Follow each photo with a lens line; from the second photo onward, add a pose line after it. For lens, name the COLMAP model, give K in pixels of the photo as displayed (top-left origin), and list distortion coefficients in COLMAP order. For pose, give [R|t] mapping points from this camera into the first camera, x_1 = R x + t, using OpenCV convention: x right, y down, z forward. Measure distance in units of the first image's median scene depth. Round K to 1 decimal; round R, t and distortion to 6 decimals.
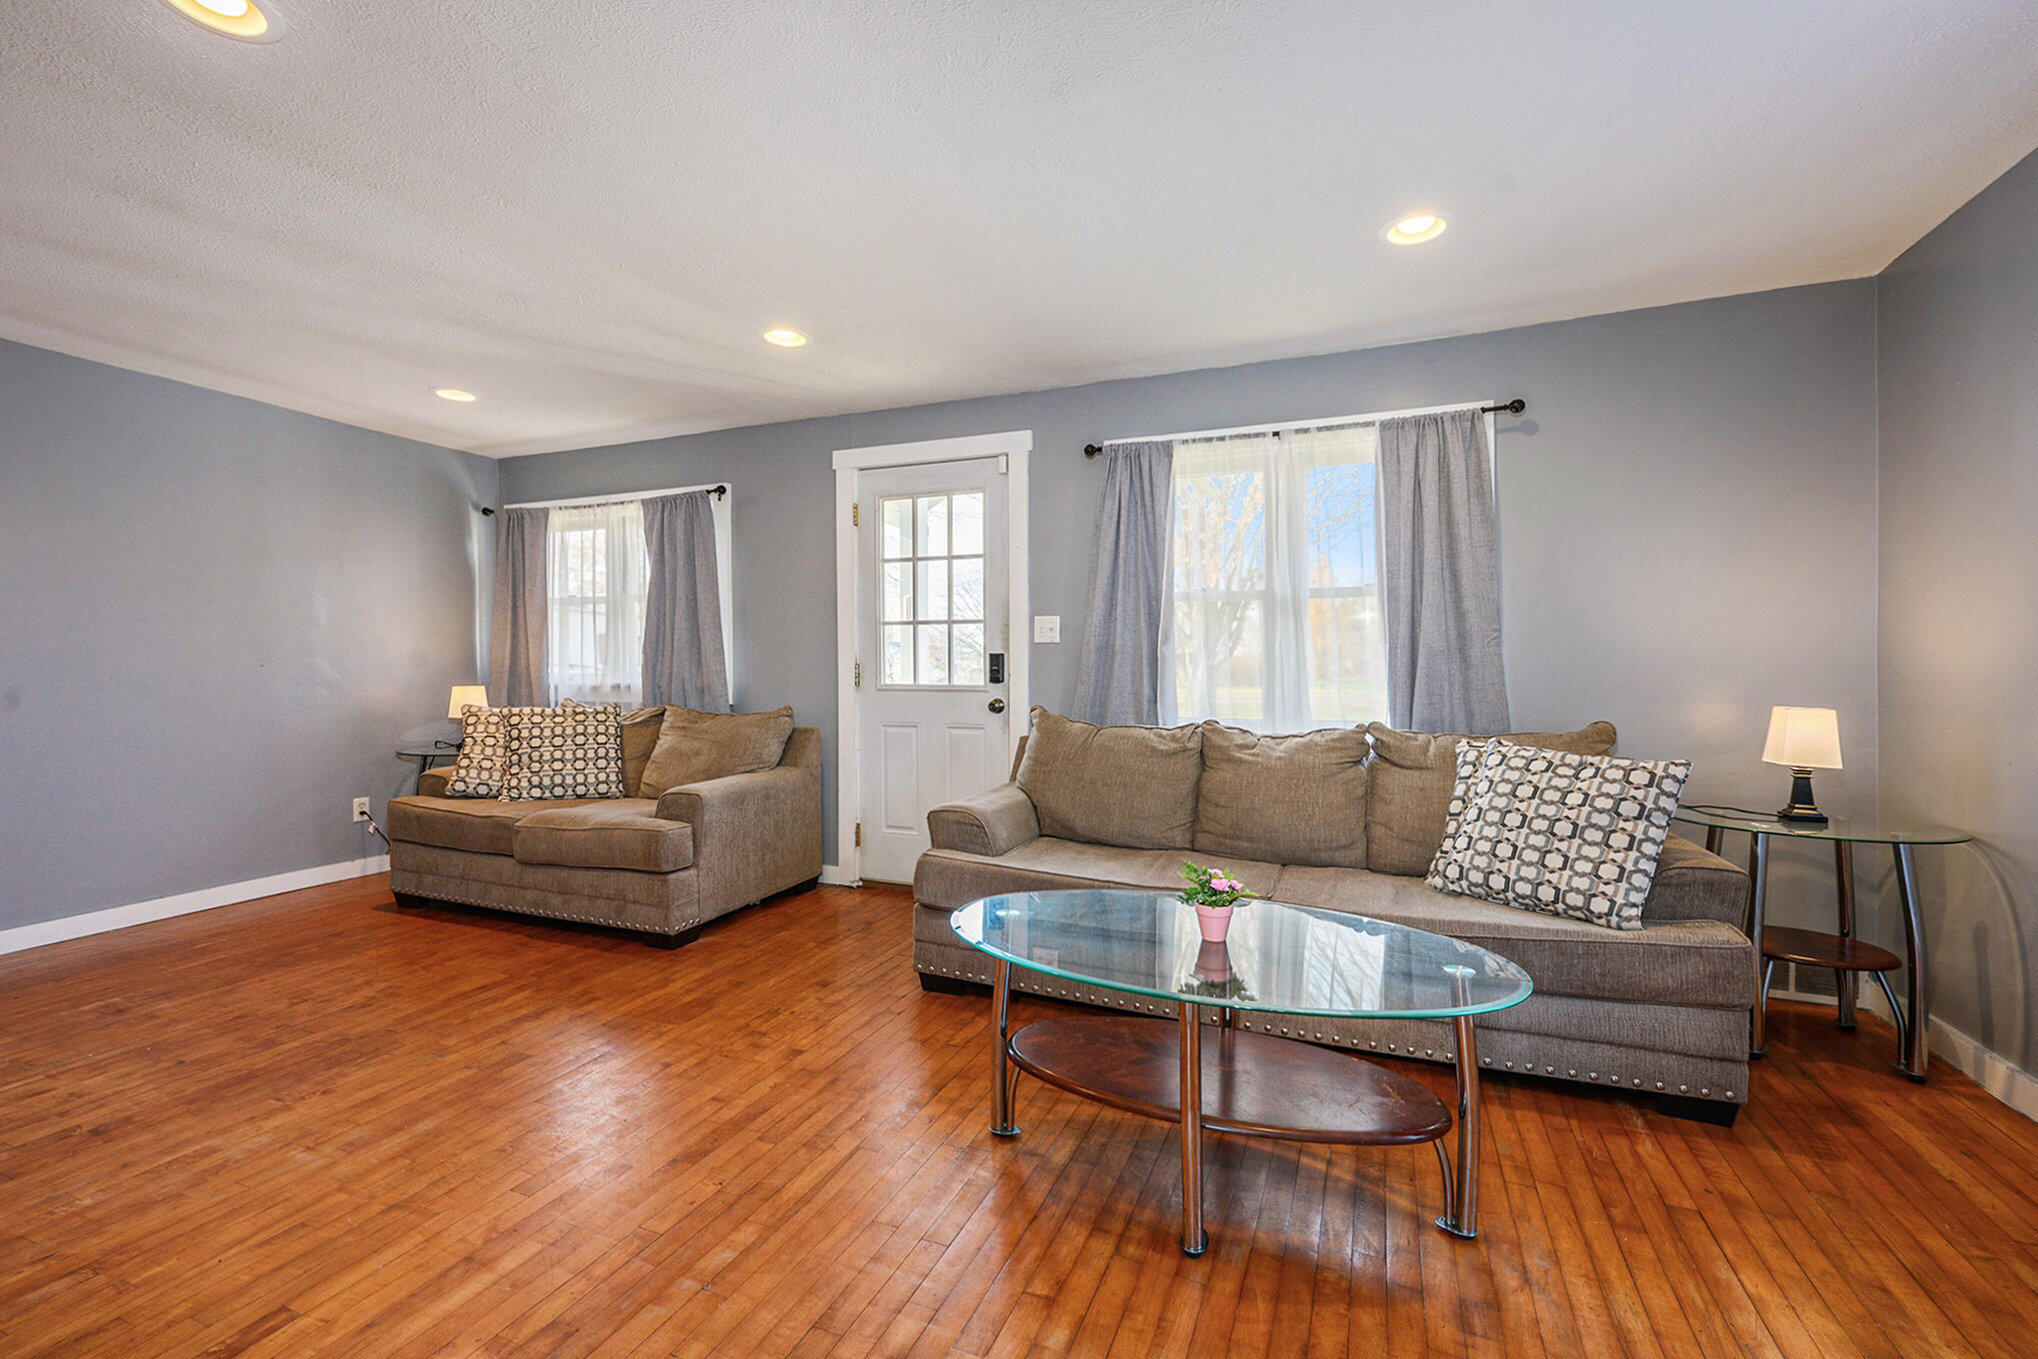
lens RADIAL K [[857.2, 0, 1019.6], [0, 857.2, 672.0], [0, 0, 1]] dist [-0.000172, -0.000084]
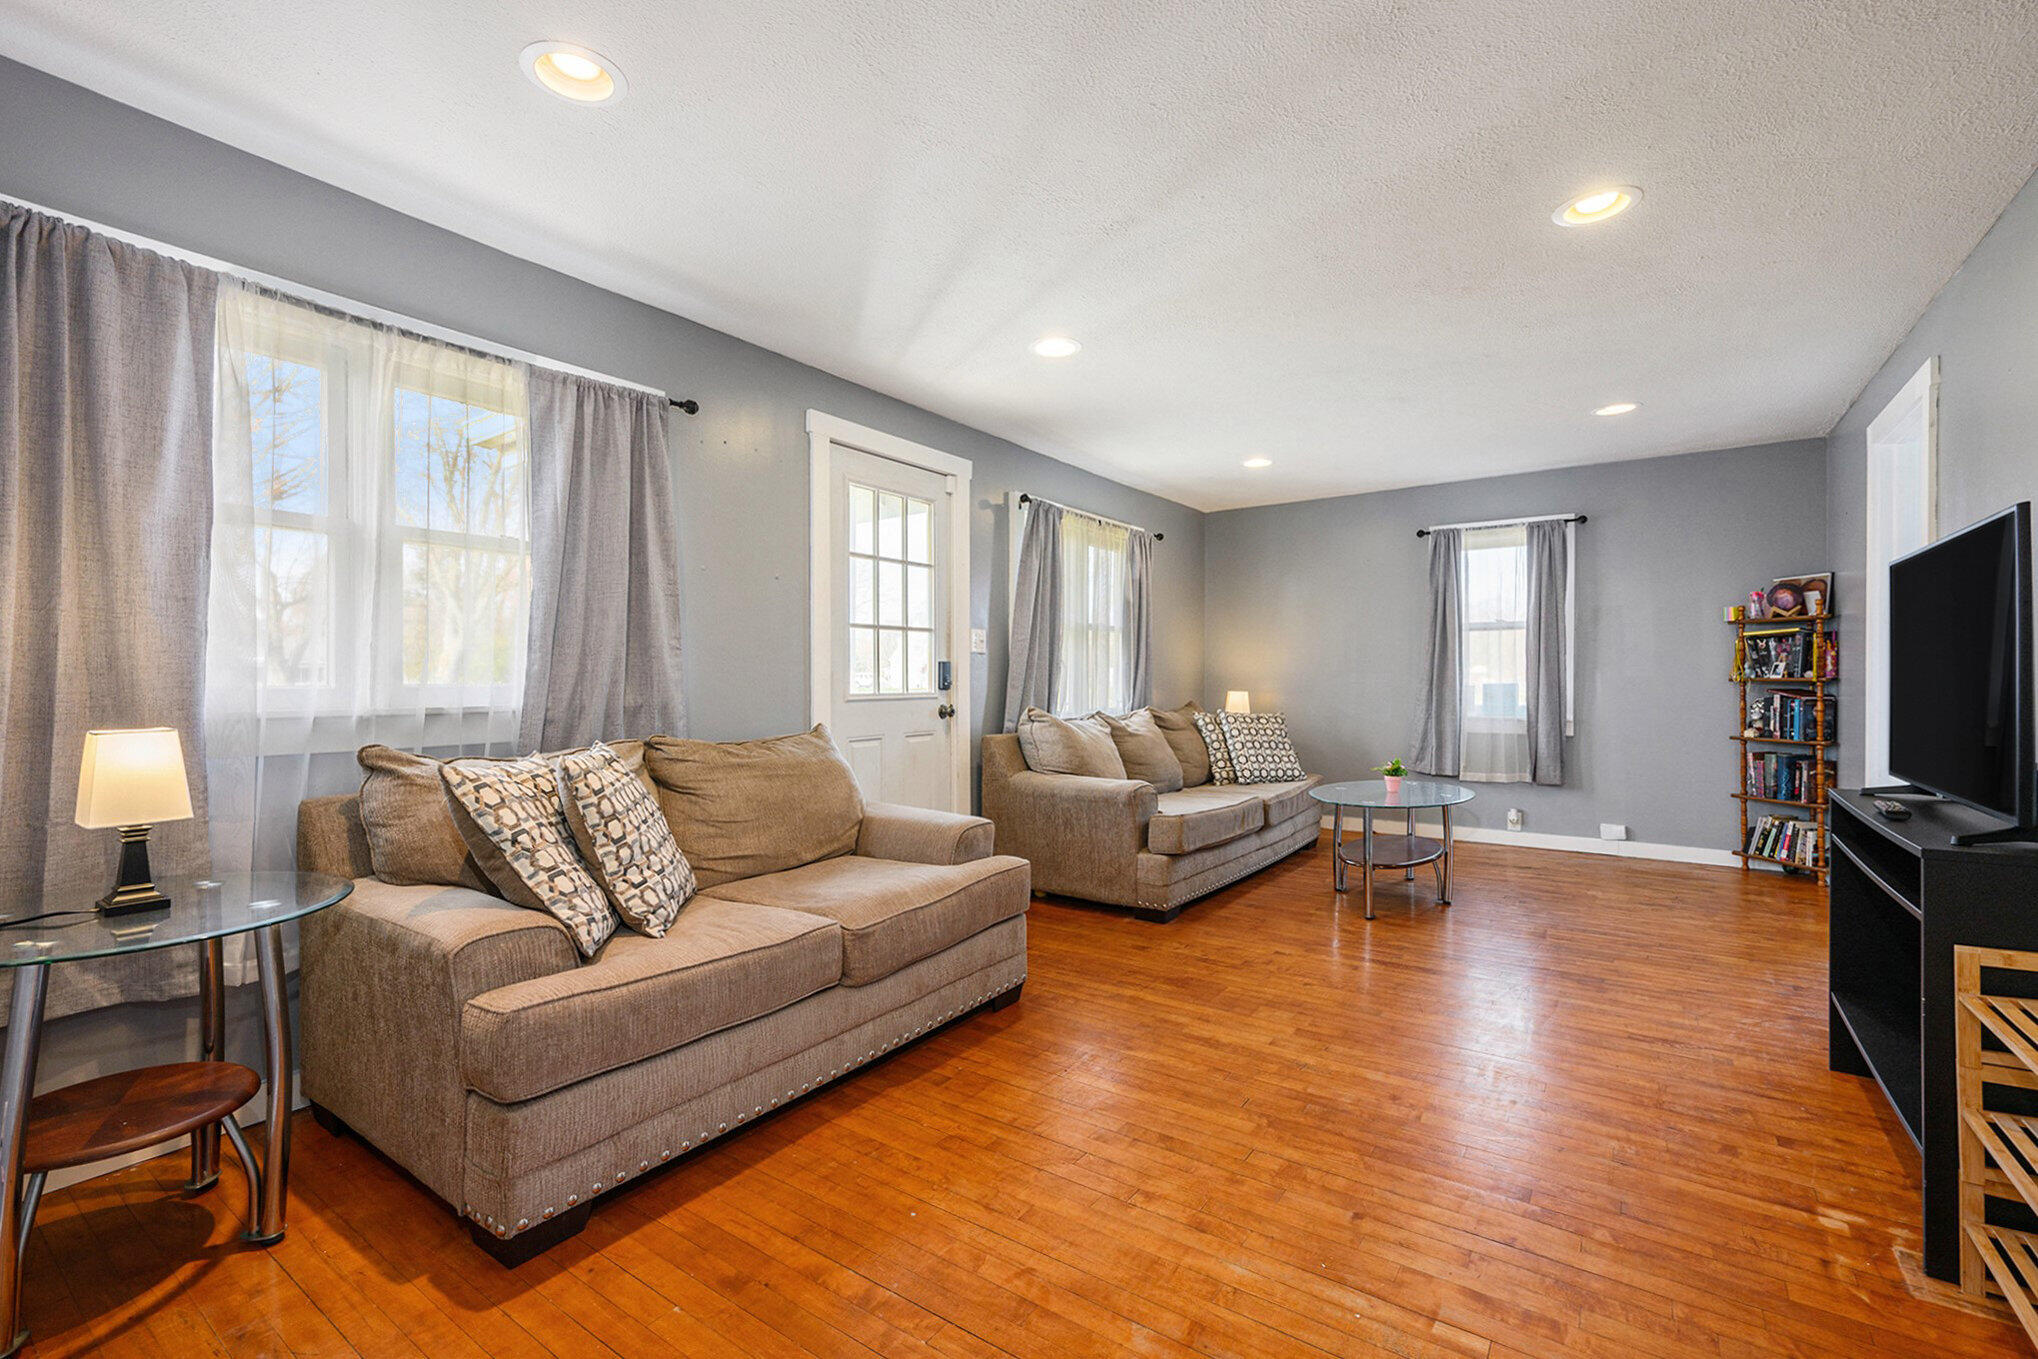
lens RADIAL K [[887.1, 0, 1019.0], [0, 887.1, 679.5], [0, 0, 1]] dist [-0.012847, 0.000030]
pose [[0.217823, -0.000655, 0.975988, -1.071571], [0.012033, 0.999926, -0.002015, 0.003561], [-0.975914, 0.012183, 0.217814, 0.676325]]
